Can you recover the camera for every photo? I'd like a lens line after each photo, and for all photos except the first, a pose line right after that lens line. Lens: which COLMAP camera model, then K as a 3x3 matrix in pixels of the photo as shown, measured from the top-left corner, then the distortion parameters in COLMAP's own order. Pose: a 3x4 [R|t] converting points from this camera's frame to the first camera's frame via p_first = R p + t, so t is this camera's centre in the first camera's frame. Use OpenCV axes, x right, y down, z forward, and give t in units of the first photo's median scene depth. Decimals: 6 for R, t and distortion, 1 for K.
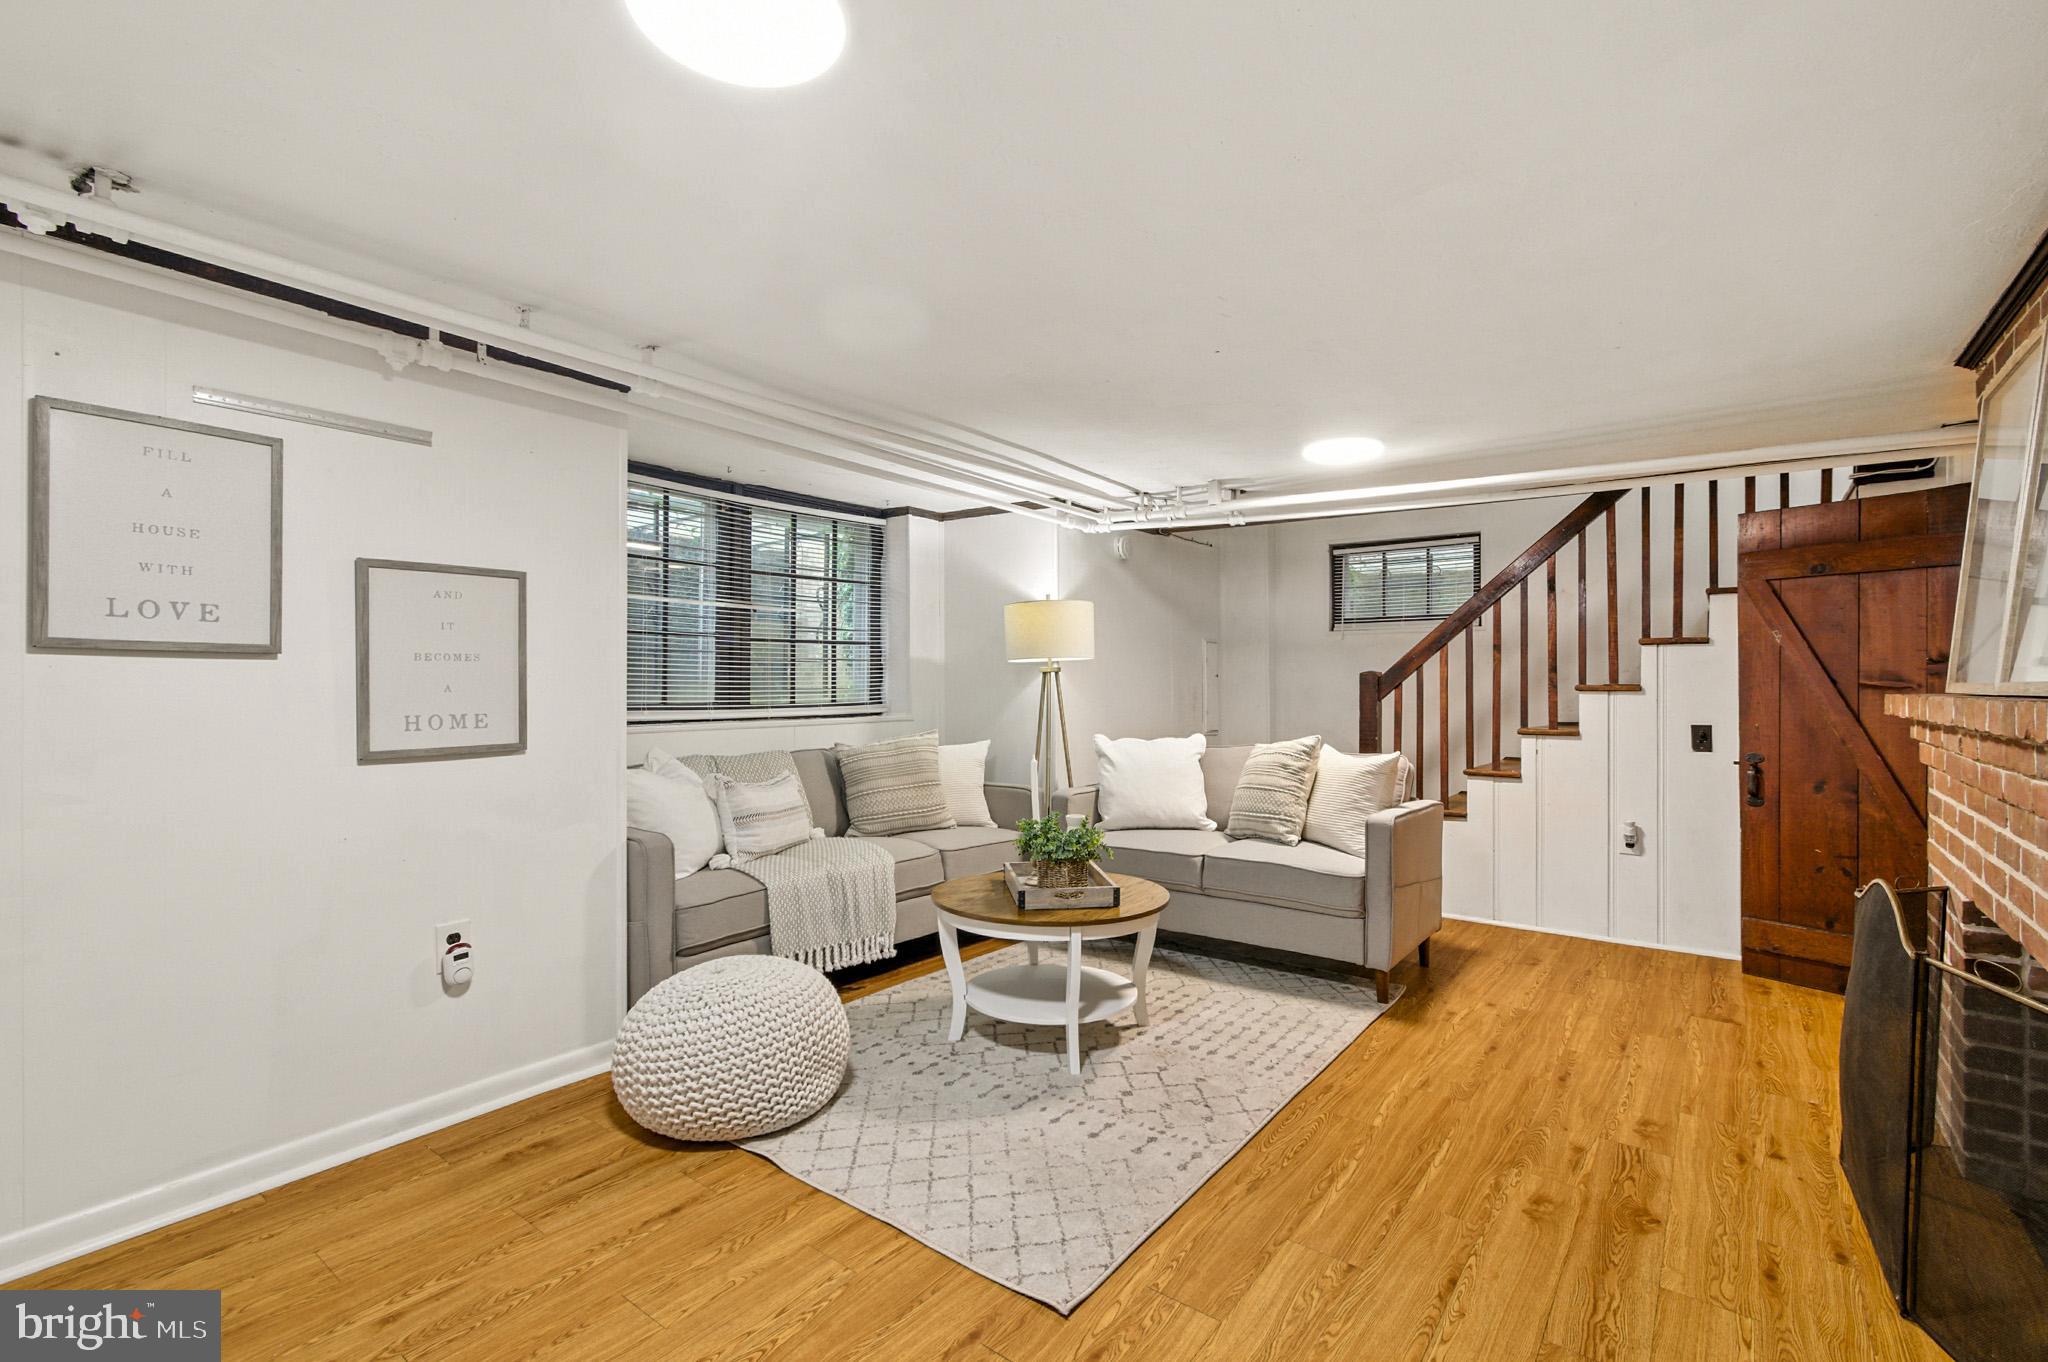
lens RADIAL K [[908.3, 0, 1015.2], [0, 908.3, 693.9], [0, 0, 1]] dist [-0.007483, 0.000127]
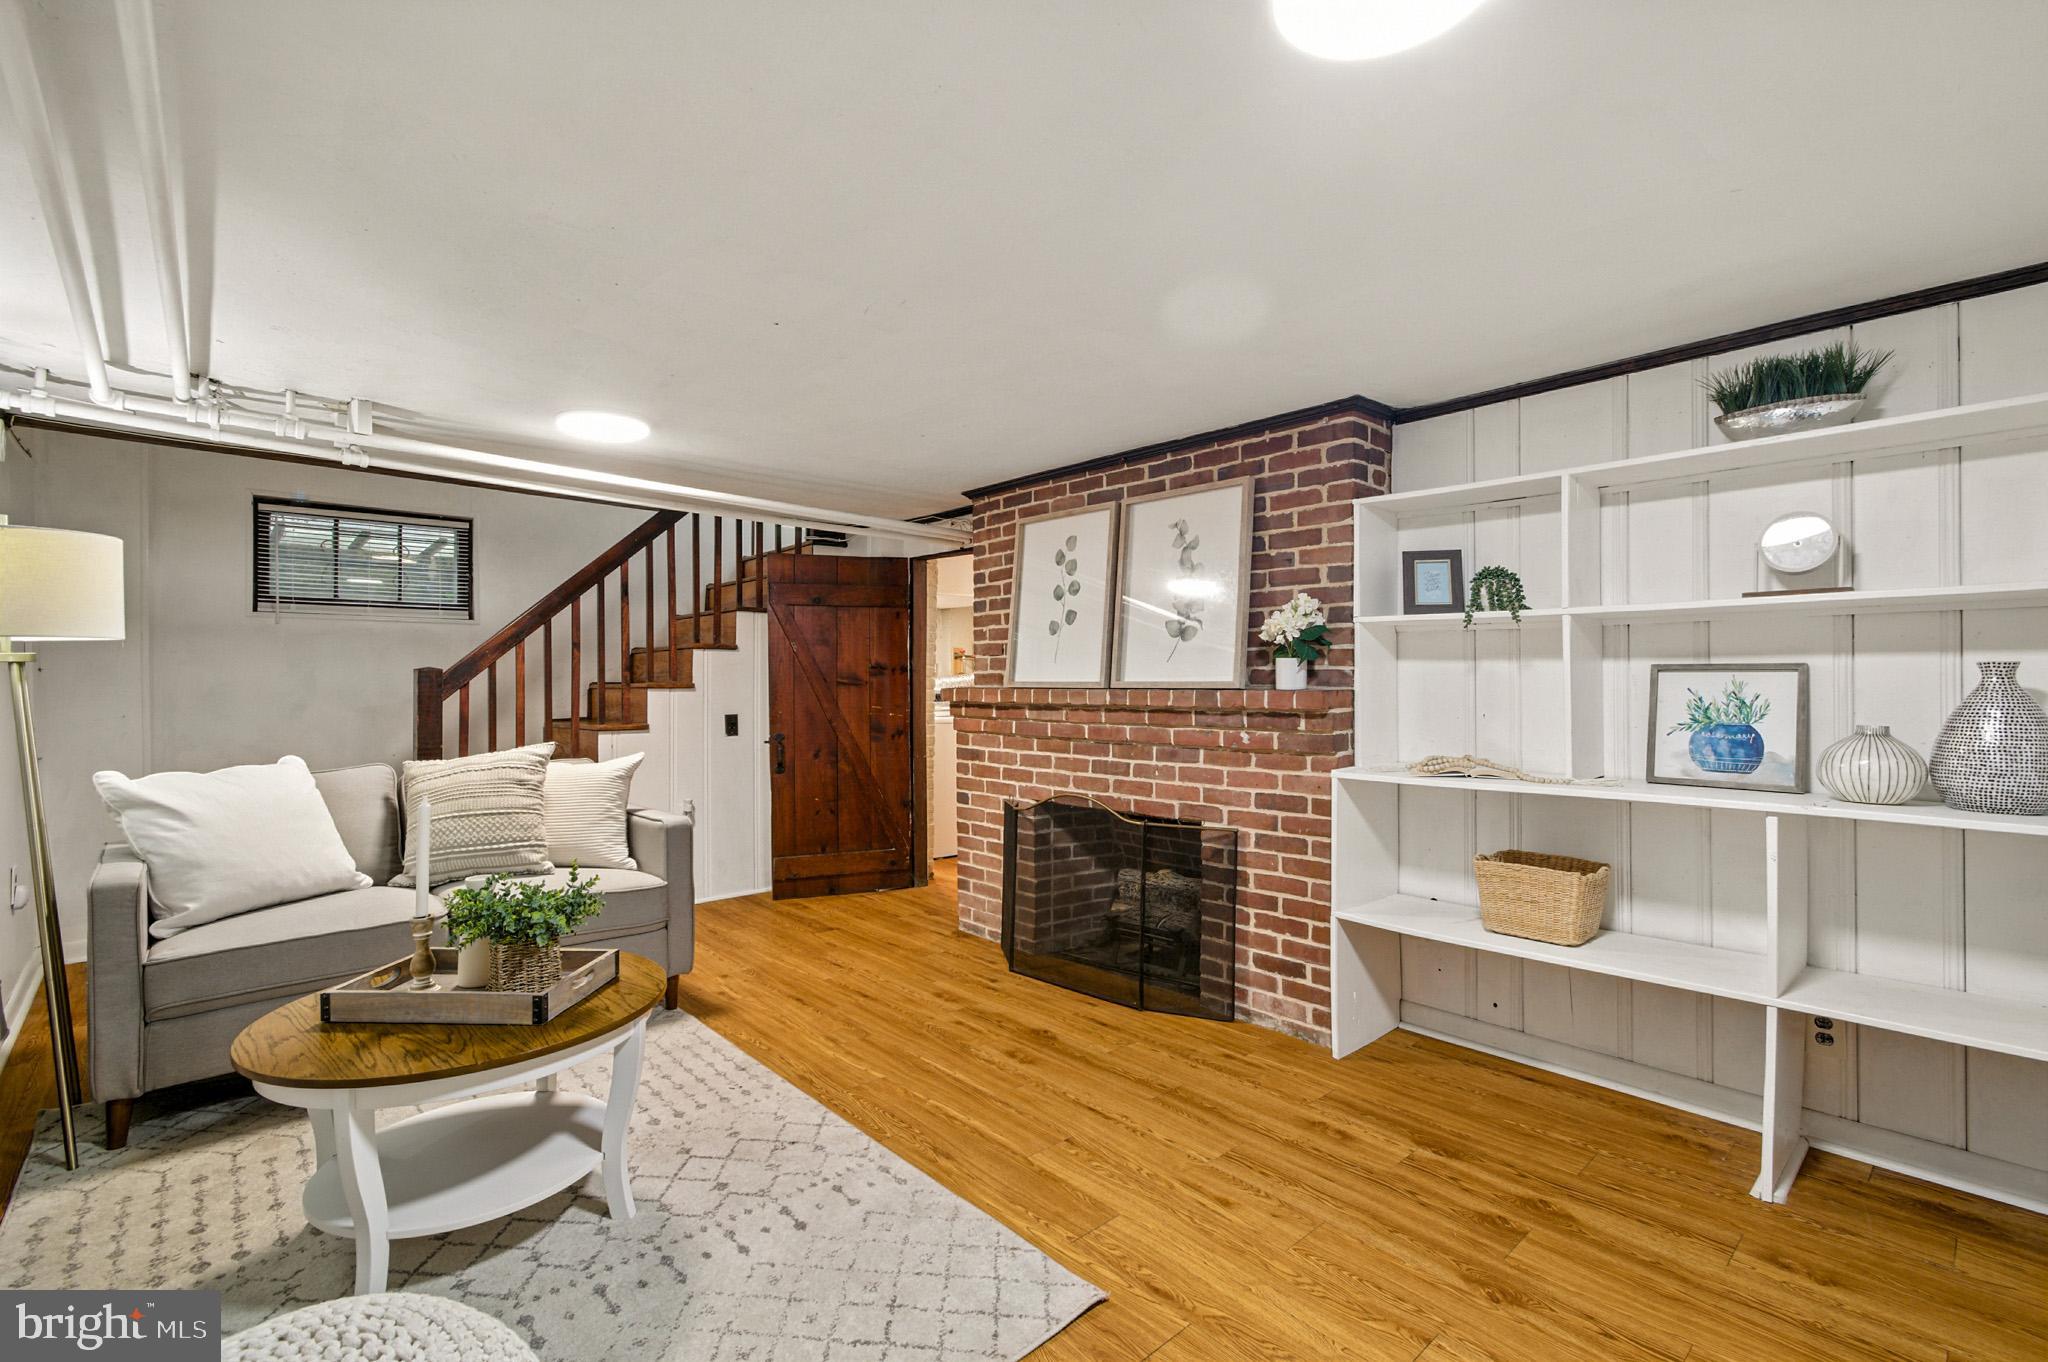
lens RADIAL K [[906.8, 0, 1024.0], [0, 906.8, 681.0], [0, 0, 1]] dist [0.000858, 0.000977]
pose [[0.183305, -0.001557, 0.983055, -0.432229], [0.012543, 0.999921, -0.000755, -0.006452], [-0.982976, 0.012469, 0.183310, 0.396984]]
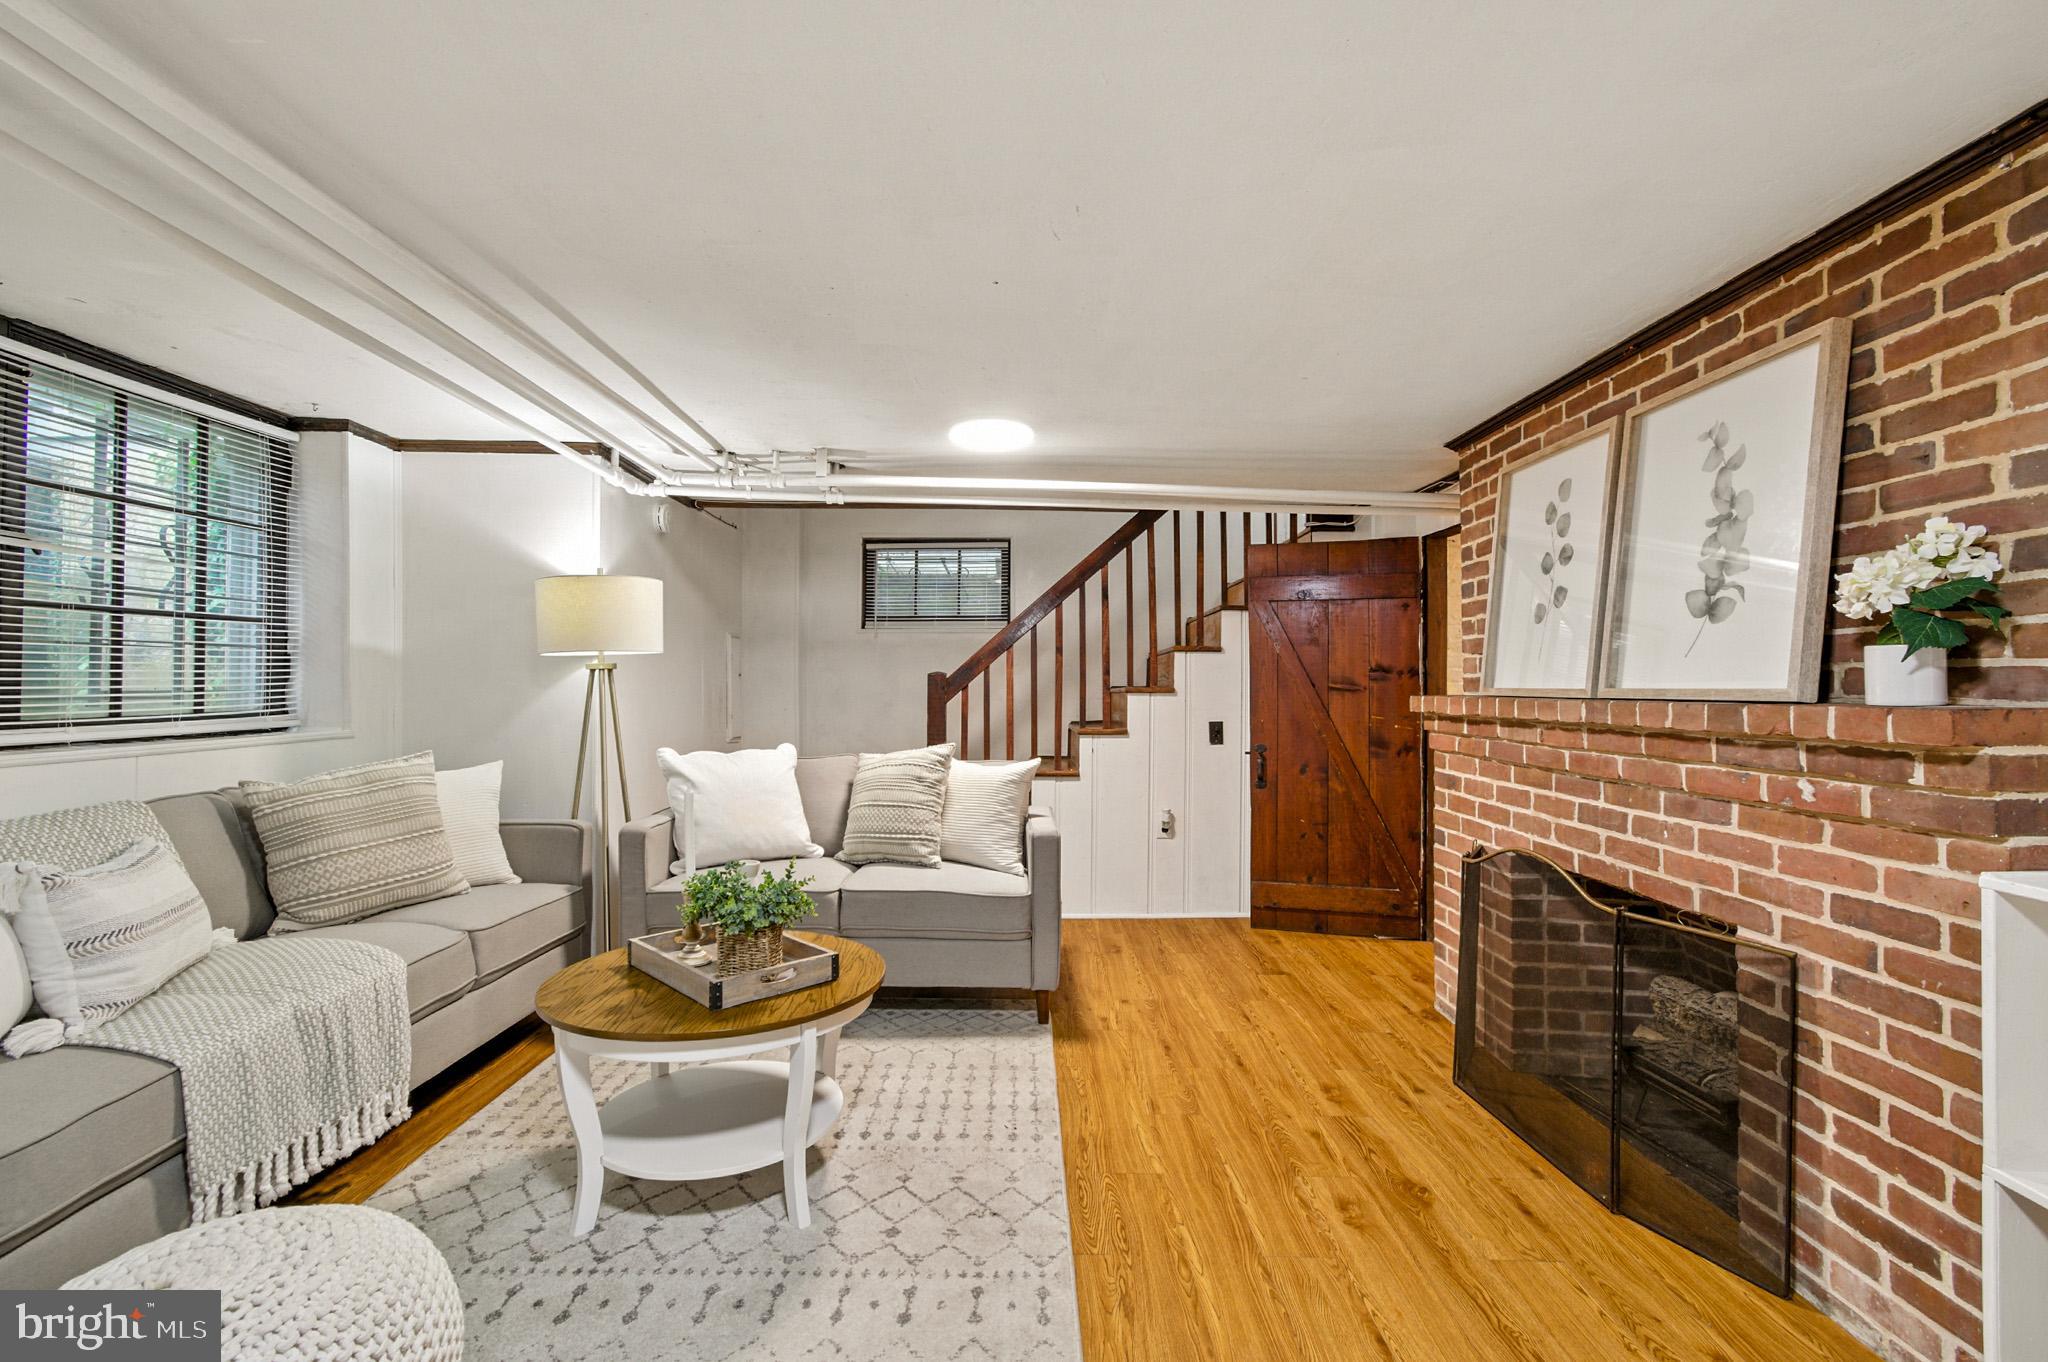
lens RADIAL K [[908.4, 0, 1025.1], [0, 908.4, 676.5], [0, 0, 1]] dist [-0.023547, 0.014988]
pose [[0.791425, 0.008196, 0.611211, -0.171785], [0.003453, 0.999834, -0.017878, -0.003634], [-0.611256, 0.016259, 0.791266, 0.230884]]
